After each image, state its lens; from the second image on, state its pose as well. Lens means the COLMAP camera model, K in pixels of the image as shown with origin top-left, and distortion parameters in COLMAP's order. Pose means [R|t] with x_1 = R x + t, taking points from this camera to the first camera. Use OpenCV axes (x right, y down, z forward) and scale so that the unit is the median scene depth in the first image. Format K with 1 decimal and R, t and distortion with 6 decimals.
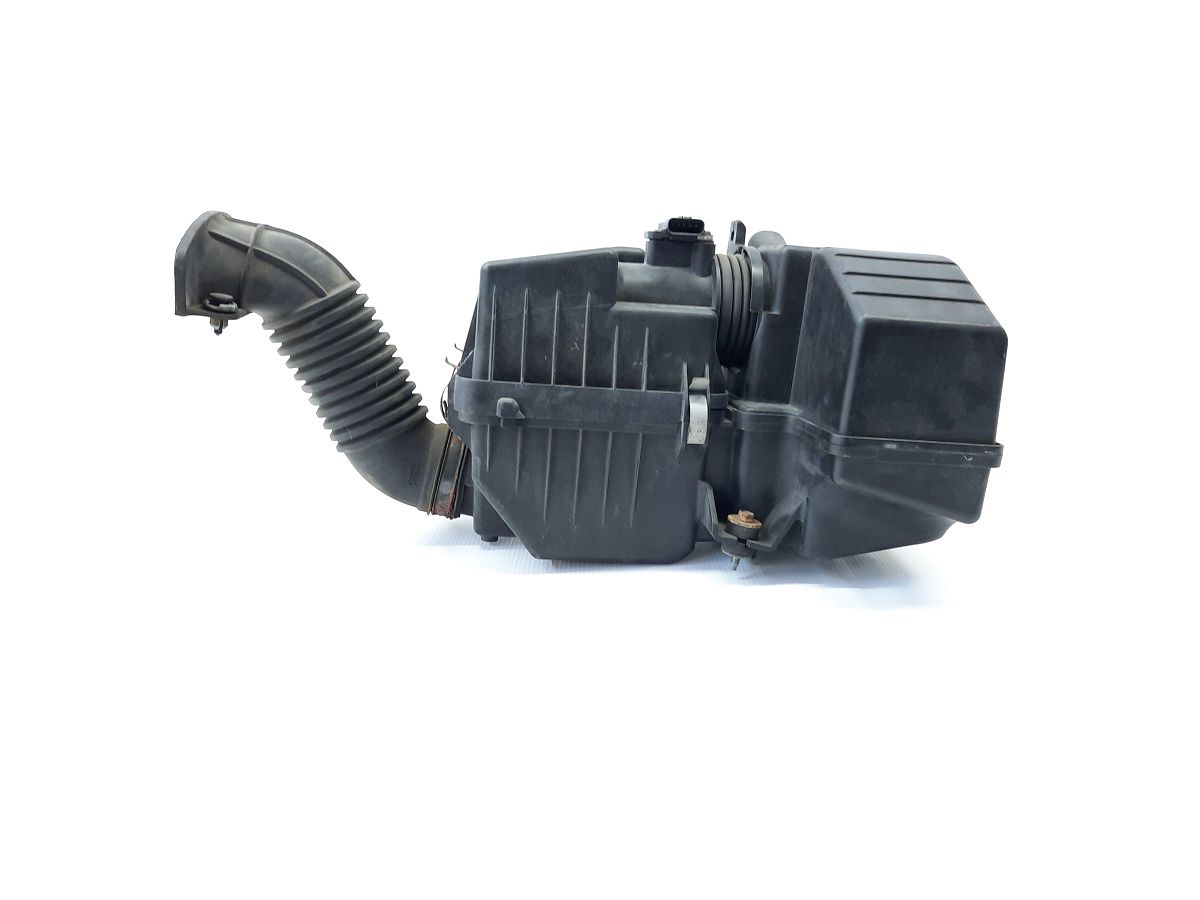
lens RADIAL K [[907.1, 0, 600.0], [0, 907.1, 450.0], [0, 0, 1]] dist [0.046413, -0.094013]
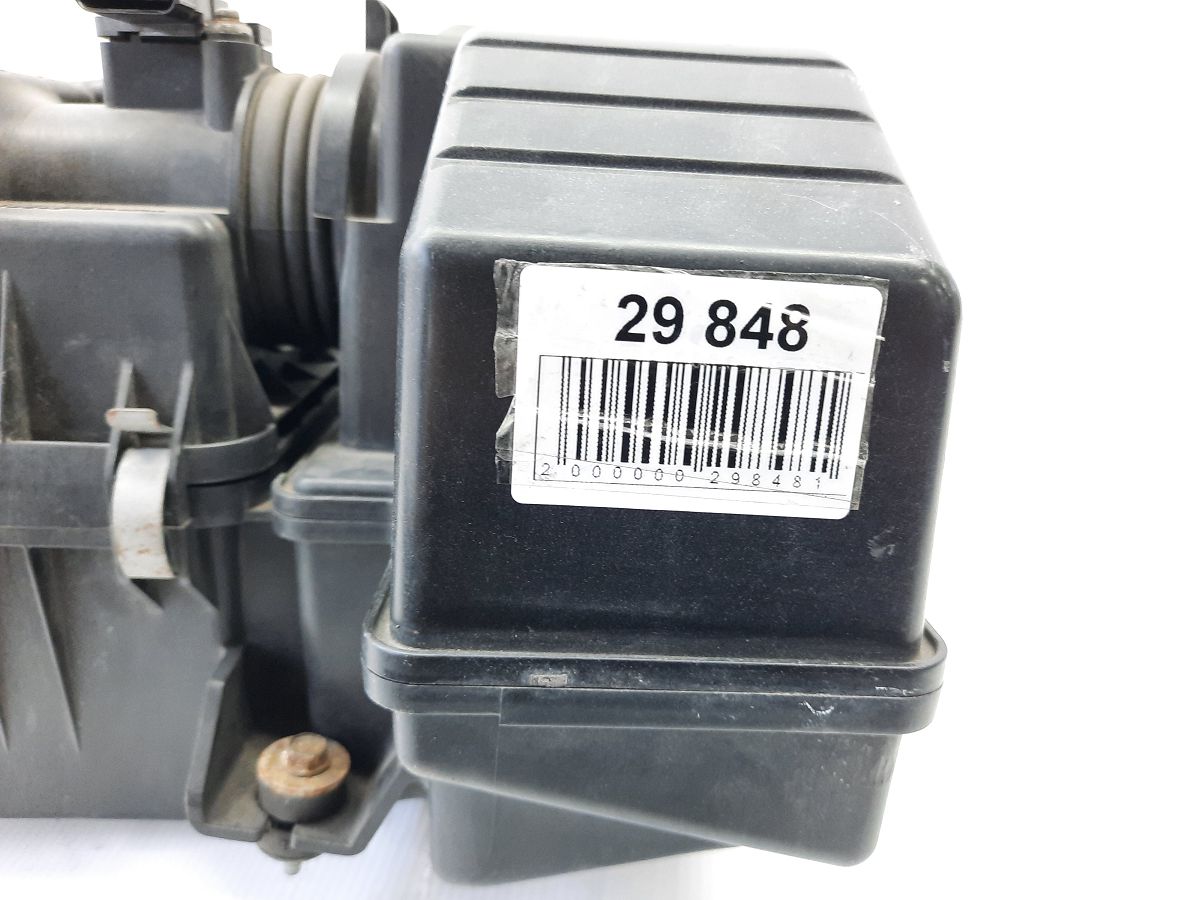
lens RADIAL K [[907.1, 0, 600.0], [0, 907.1, 450.0], [0, 0, 1]] dist [0.046413, -0.094013]
pose [[0.998999, -0.012452, -0.042955, 0.334654], [0.016837, 0.994508, 0.103299, -0.103824], [0.041433, -0.103919, 0.993722, 0.684635]]
